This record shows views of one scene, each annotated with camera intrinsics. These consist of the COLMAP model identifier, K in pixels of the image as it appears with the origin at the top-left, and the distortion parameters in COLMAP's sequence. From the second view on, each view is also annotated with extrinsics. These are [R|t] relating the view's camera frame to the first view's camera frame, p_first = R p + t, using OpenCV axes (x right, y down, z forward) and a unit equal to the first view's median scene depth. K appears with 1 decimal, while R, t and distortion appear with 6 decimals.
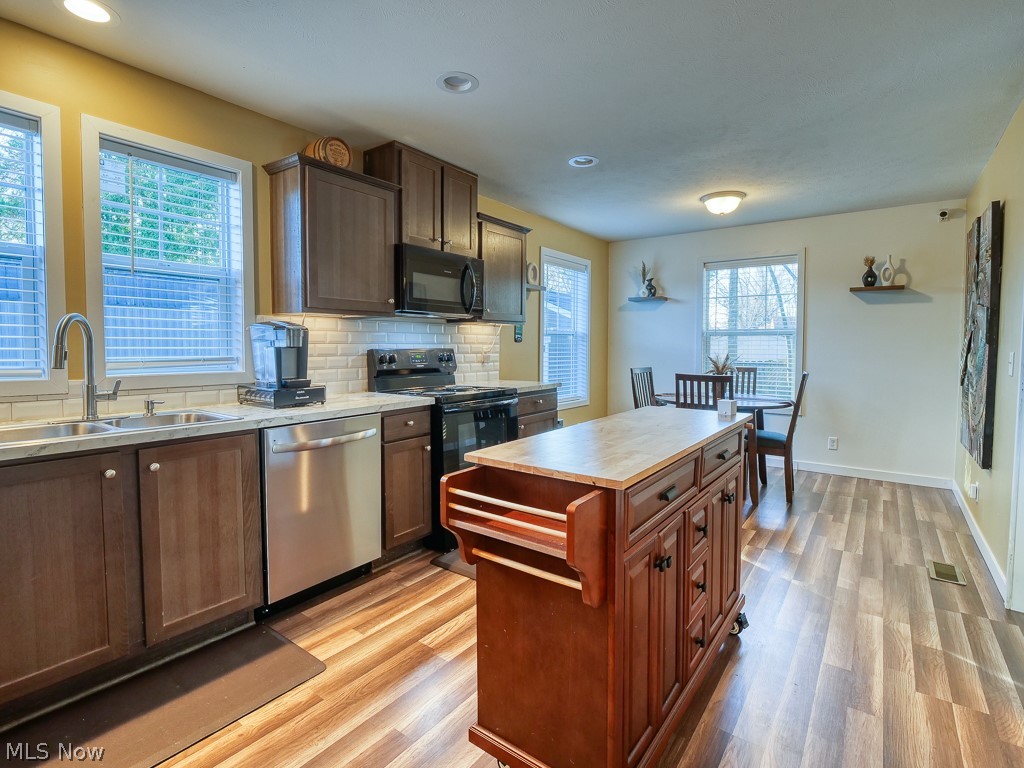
lens RADIAL K [[503.3, 0, 512.7], [0, 503.3, 367.5], [0, 0, 1]] dist [-0.013714, -0.000818]
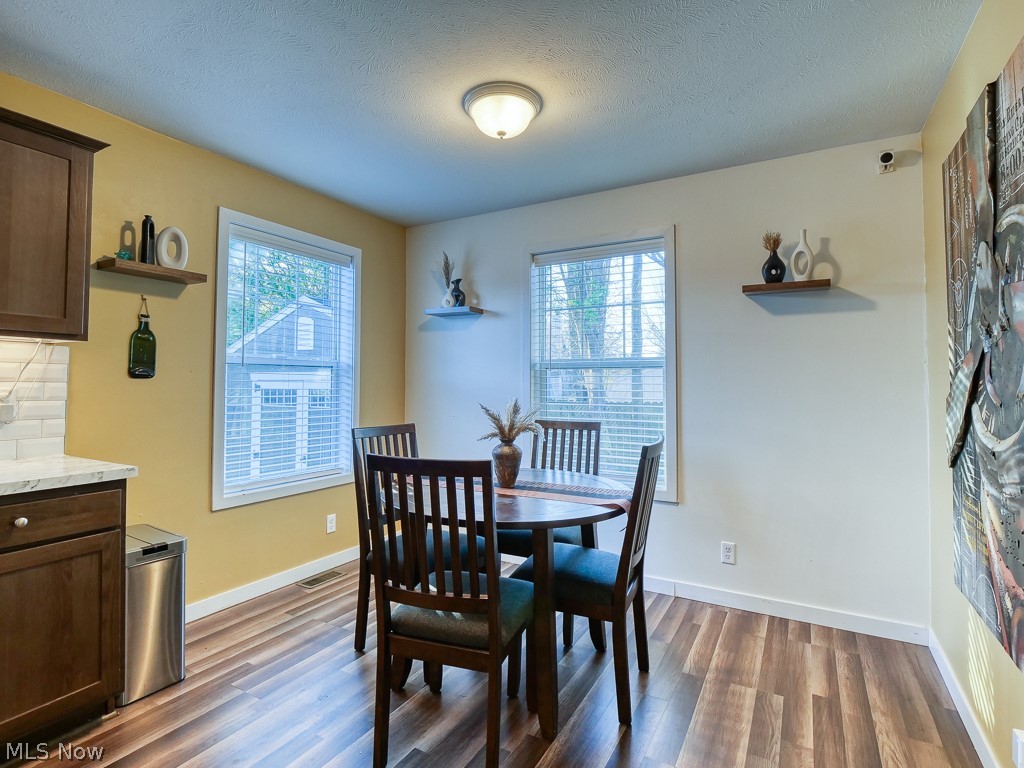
lens RADIAL K [[511.9, 0, 513.4], [0, 511.9, 367.0], [0, 0, 1]] dist [-0.013877, -0.000089]
pose [[0.993096, 0.004652, 0.117216, 0.366705], [0.004287, 0.997106, -0.075897, -0.022706], [-0.117230, 0.075876, 0.990202, 0.485137]]
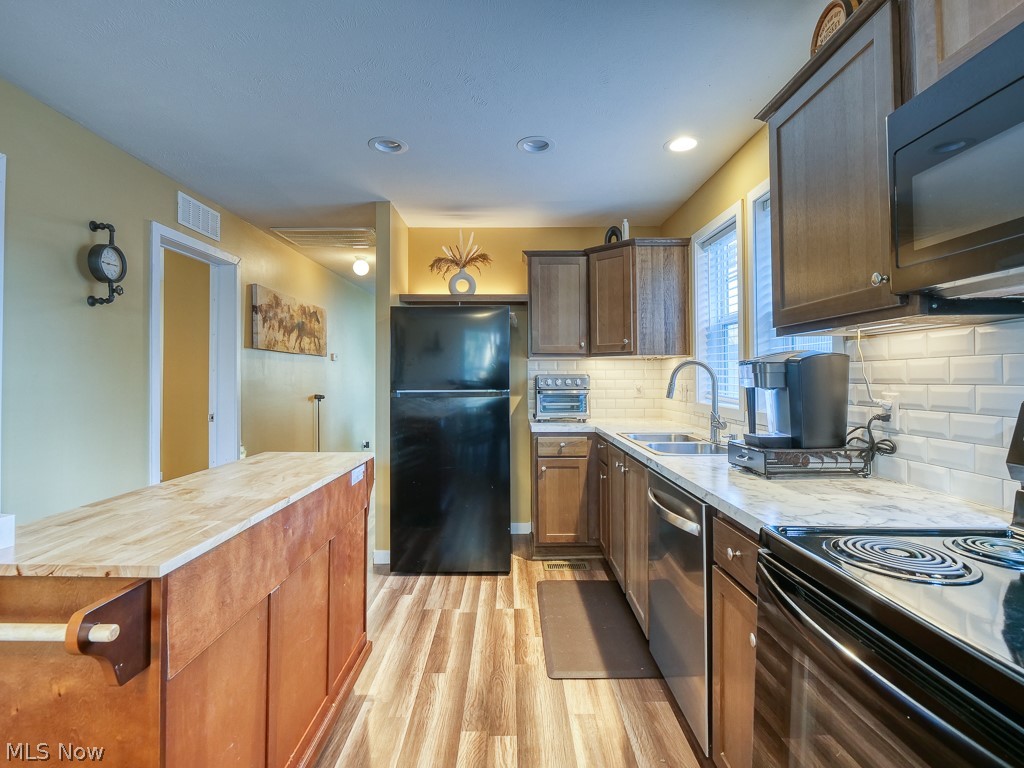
lens RADIAL K [[503.3, 0, 512.7], [0, 503.3, 367.5], [0, 0, 1]] dist [-0.013714, -0.000818]
pose [[-0.801955, -0.011752, -0.597268, 0.162154], [-0.026069, 0.999542, 0.015336, -0.043547], [0.596815, 0.027869, -0.801895, 0.821847]]
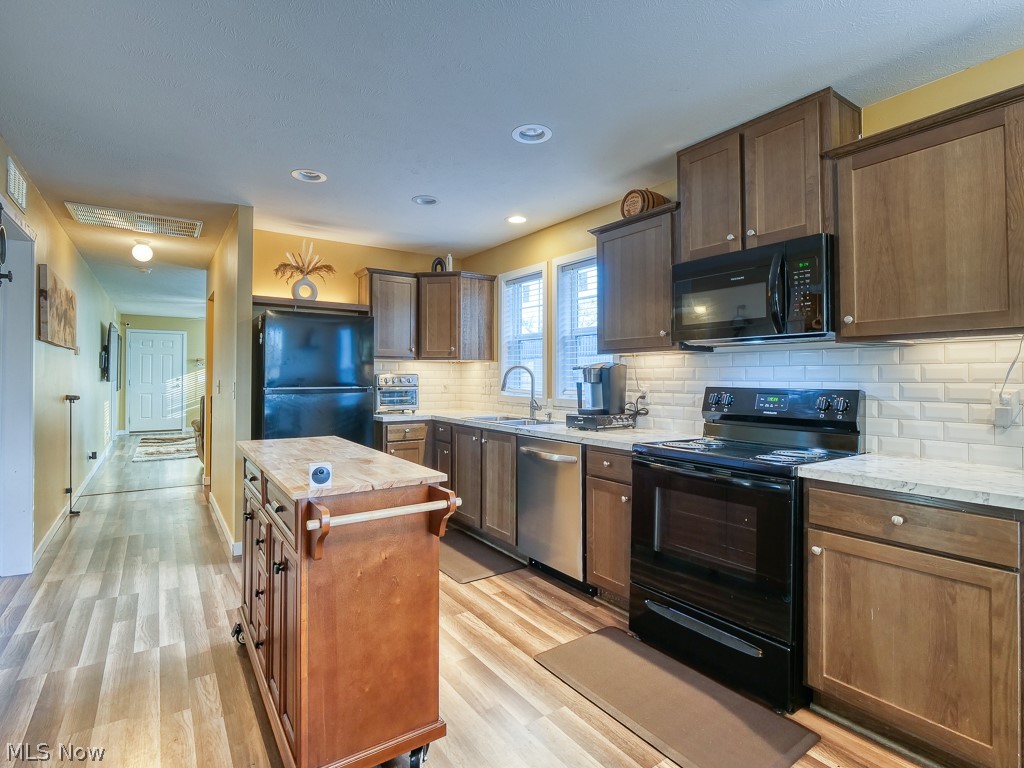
lens RADIAL K [[511.9, 0, 513.4], [0, 511.9, 367.0], [0, 0, 1]] dist [-0.013877, -0.000089]
pose [[-0.321350, -0.020975, -0.946728, 0.510899], [-0.045343, 0.998949, -0.006741, -0.038570], [0.945874, 0.040762, -0.321964, 0.748004]]
